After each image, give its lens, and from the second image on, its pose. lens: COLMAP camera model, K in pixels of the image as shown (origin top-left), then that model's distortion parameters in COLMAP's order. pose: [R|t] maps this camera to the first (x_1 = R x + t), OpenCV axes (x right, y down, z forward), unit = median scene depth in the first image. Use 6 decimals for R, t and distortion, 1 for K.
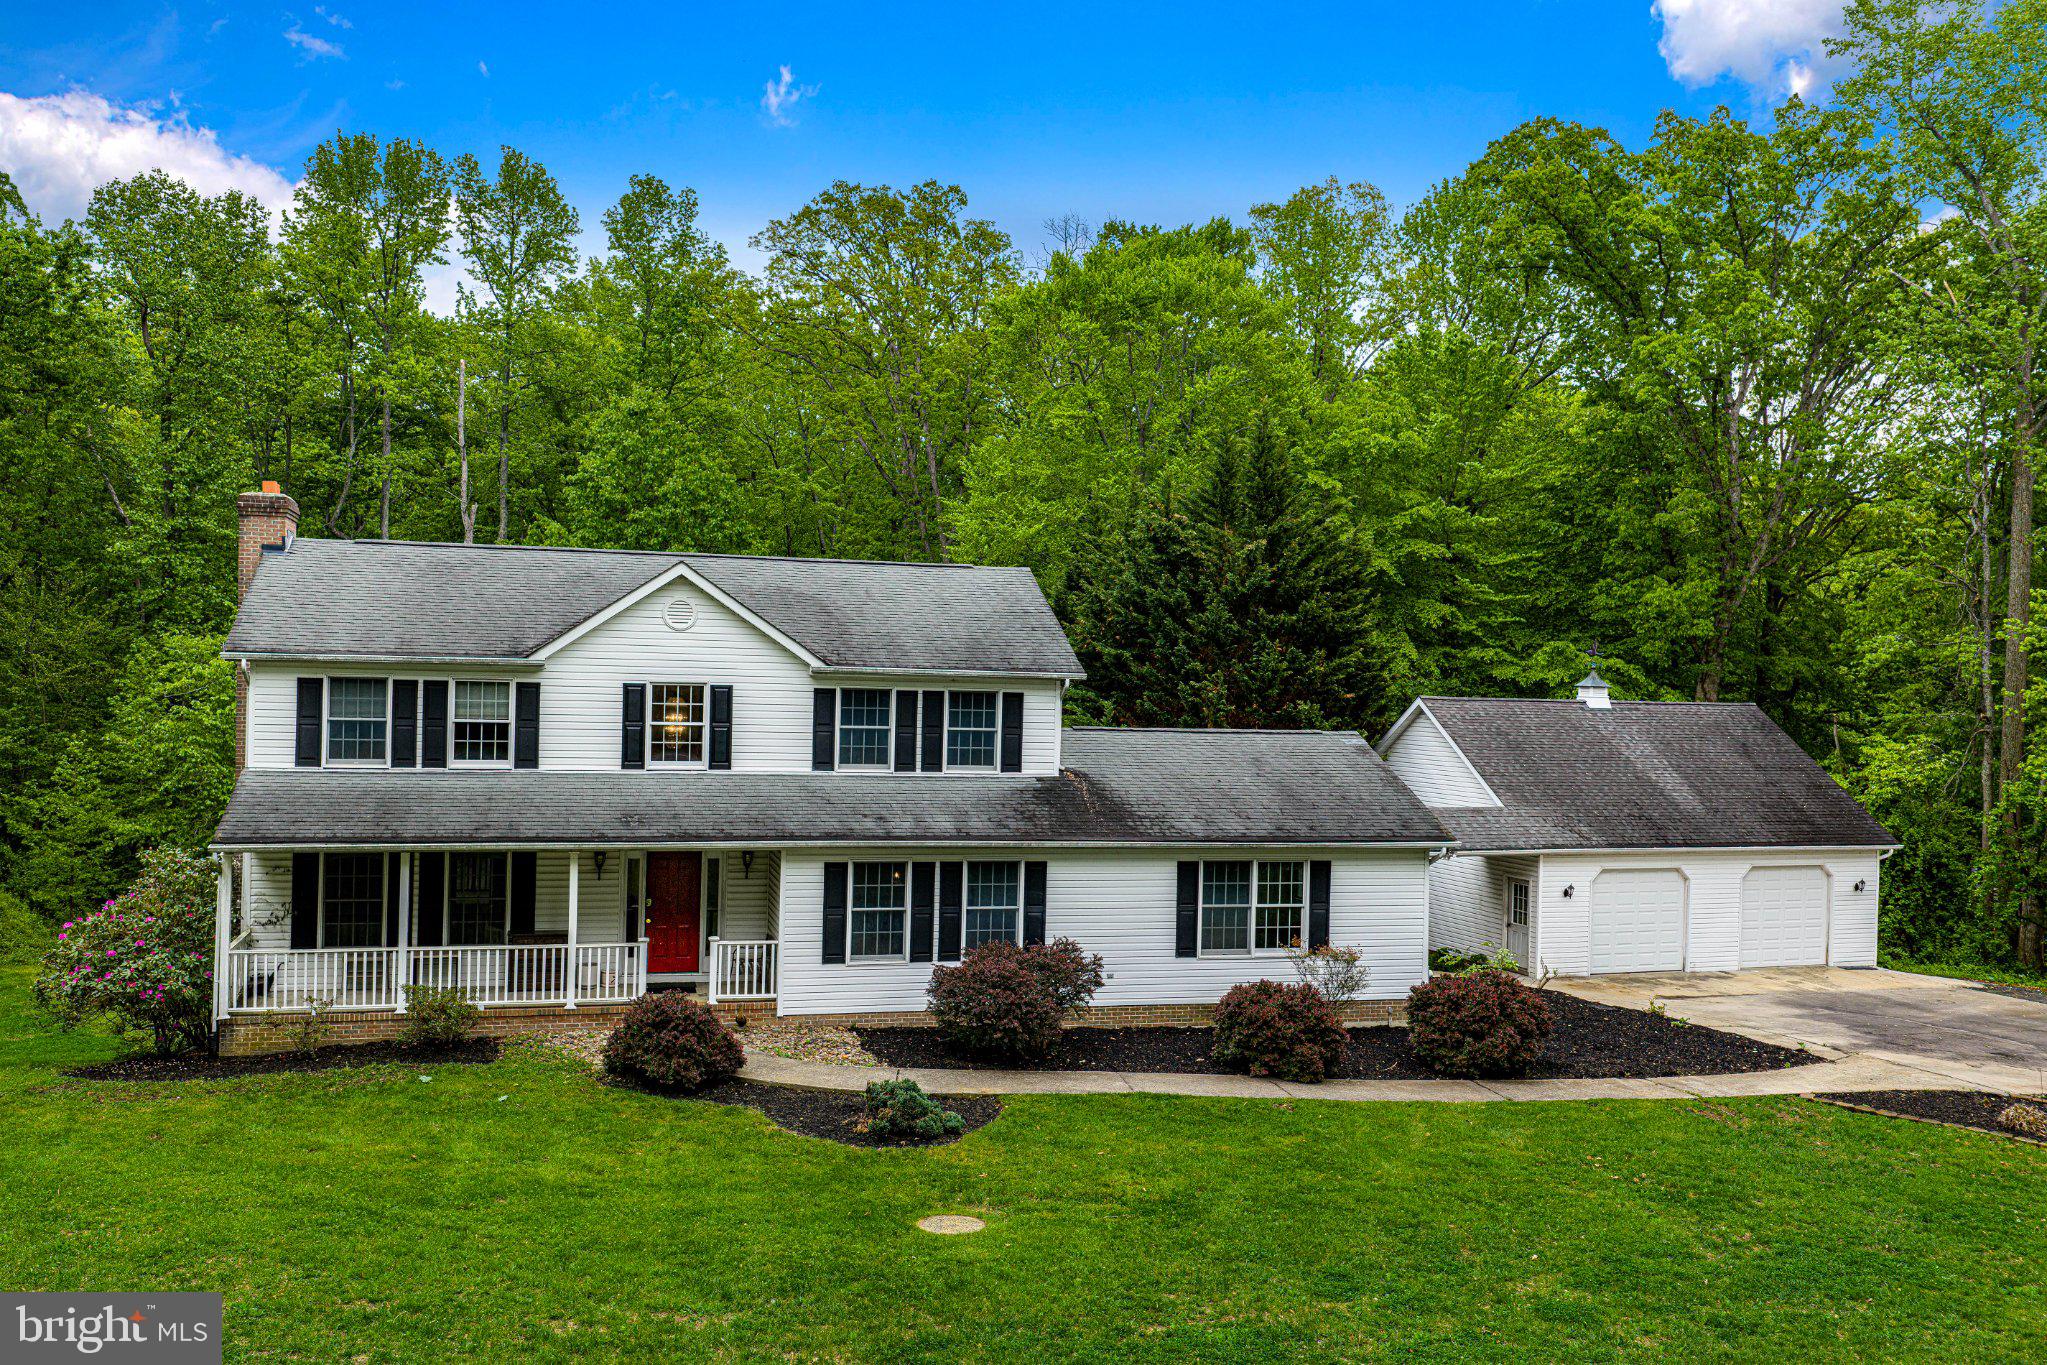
lens RADIAL K [[1689.1, 0, 1025.7], [0, 1689.1, 692.7], [0, 0, 1]] dist [0.016580, -0.027503]
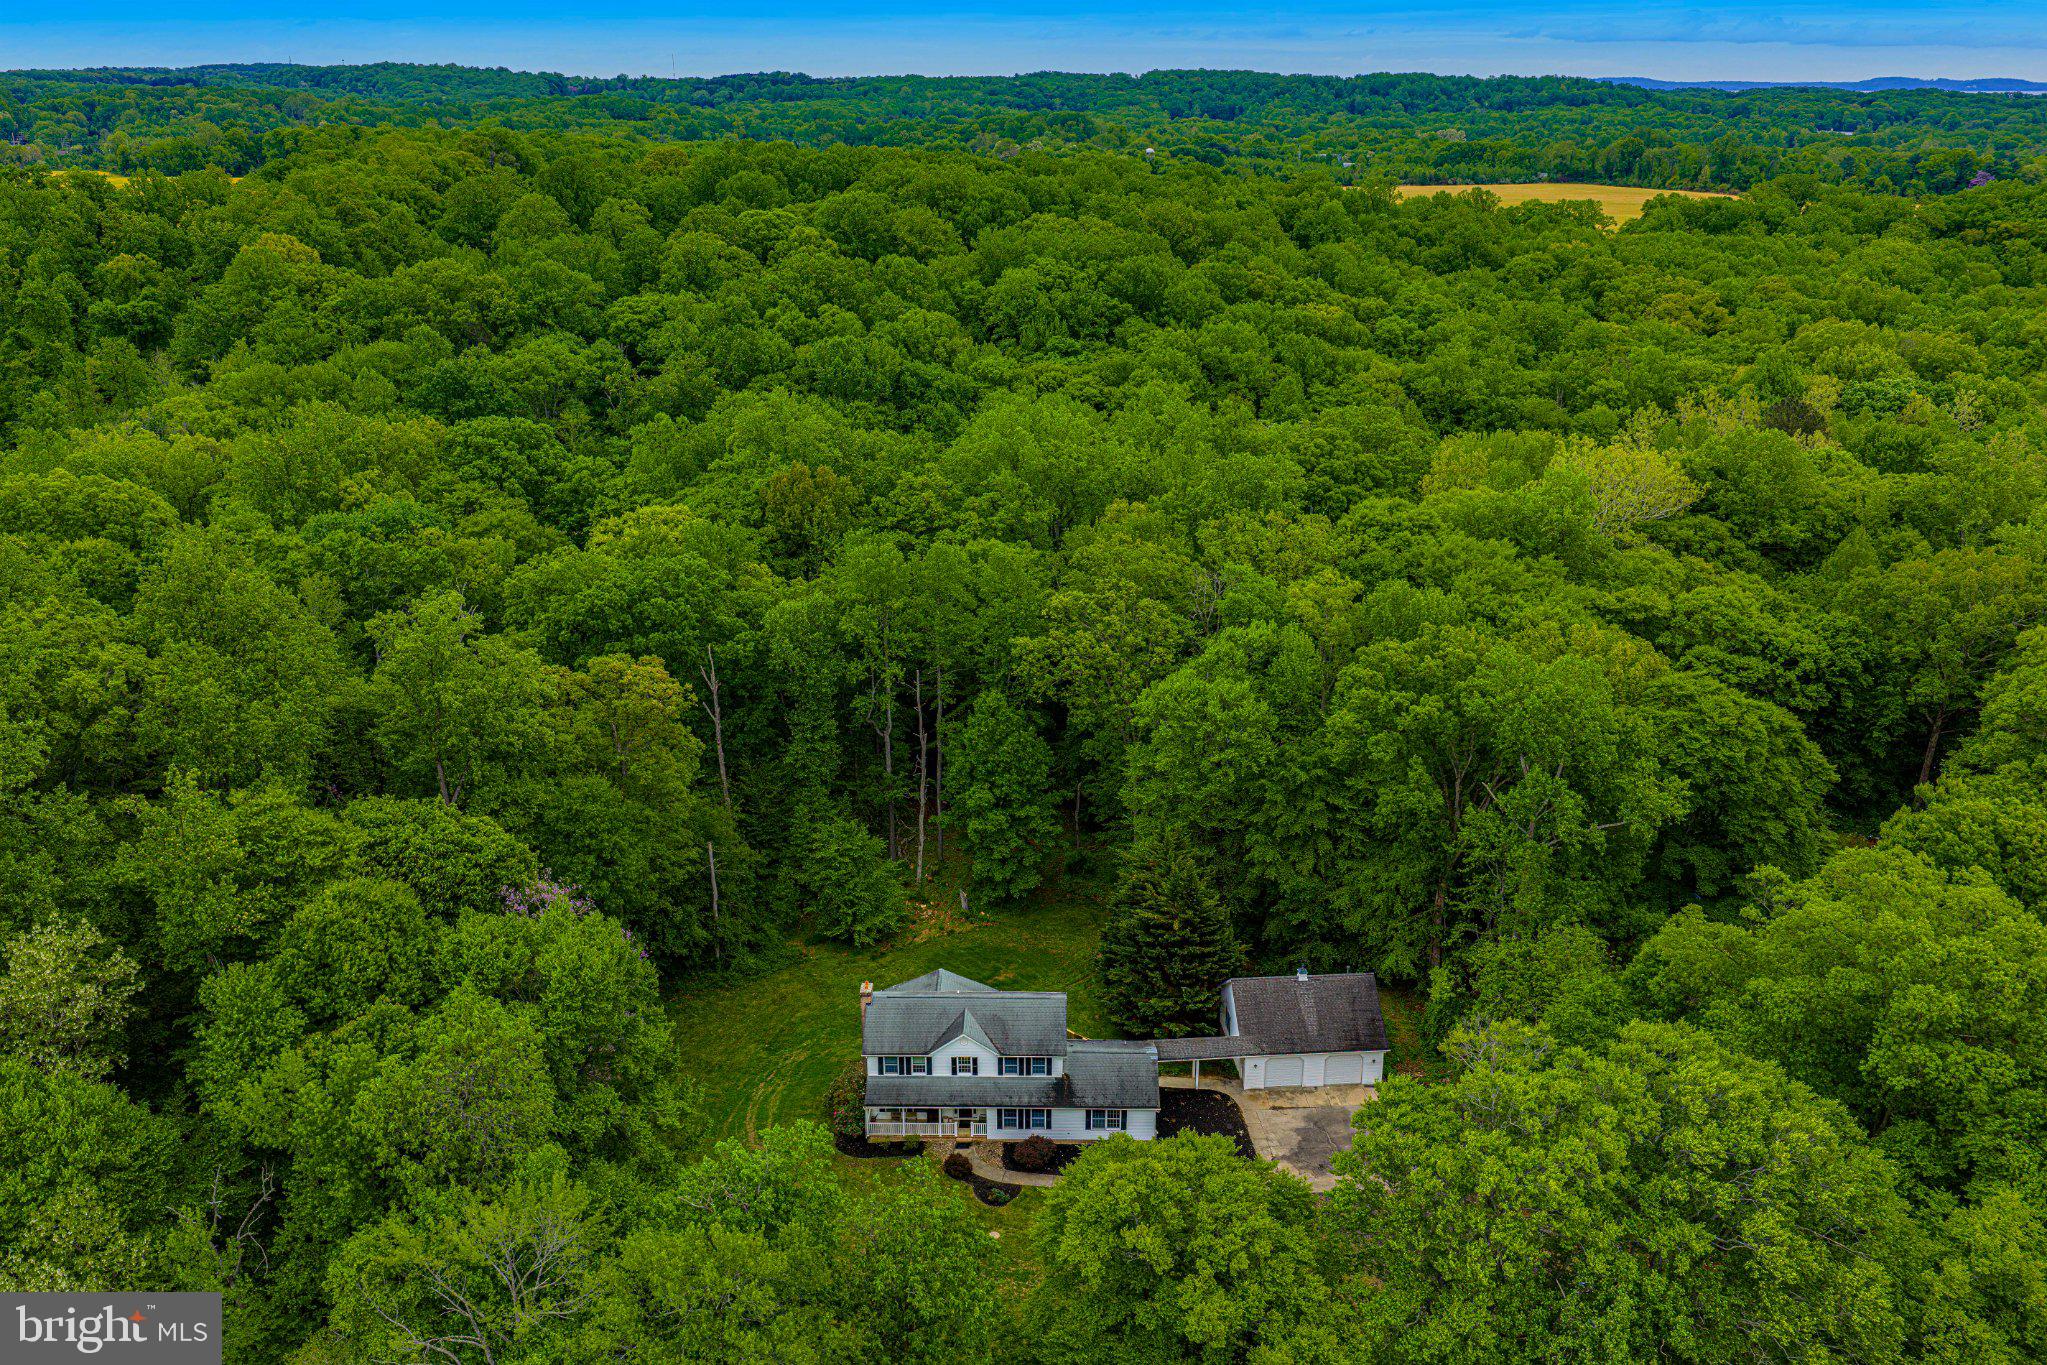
lens RADIAL K [[1689.1, 0, 1030.8], [0, 1689.1, 683.3], [0, 0, 1]] dist [0.016580, -0.027503]
pose [[0.964420, 0.071537, -0.254512, 0.881191], [0.019158, 0.941253, 0.337157, -2.127533], [0.263680, -0.330037, 0.906393, -2.250165]]
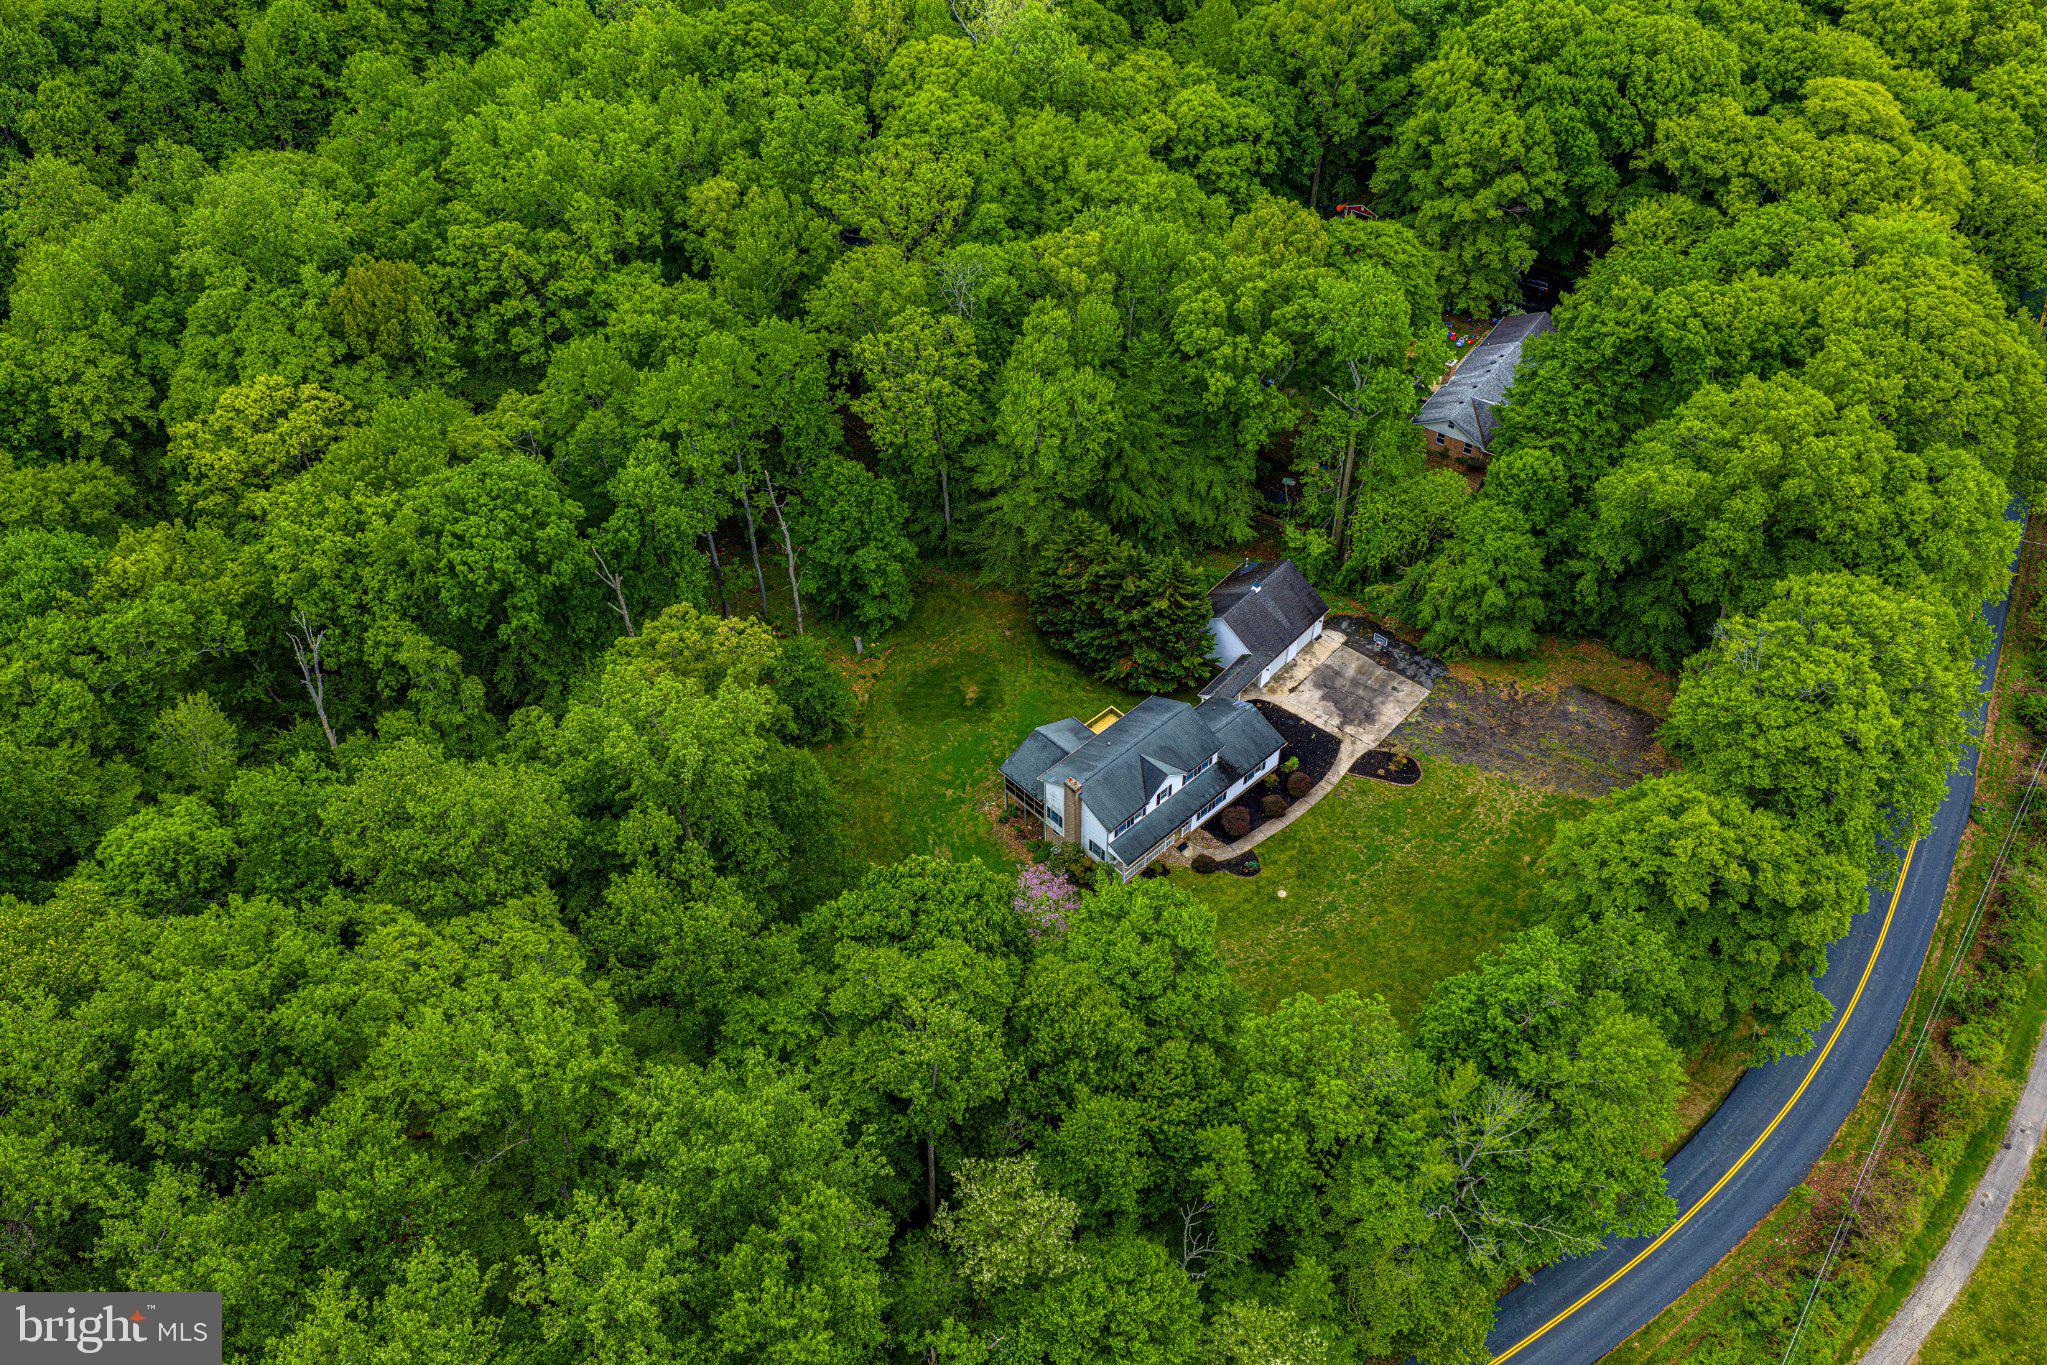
lens RADIAL K [[1689.1, 0, 1041.3], [0, 1689.1, 693.8], [0, 0, 1]] dist [0.016580, -0.027503]
pose [[0.870743, -0.364502, 0.330067, -1.969949], [0.021087, 0.698287, 0.715508, -3.599035], [-0.491285, -0.616063, 0.615715, -1.630905]]
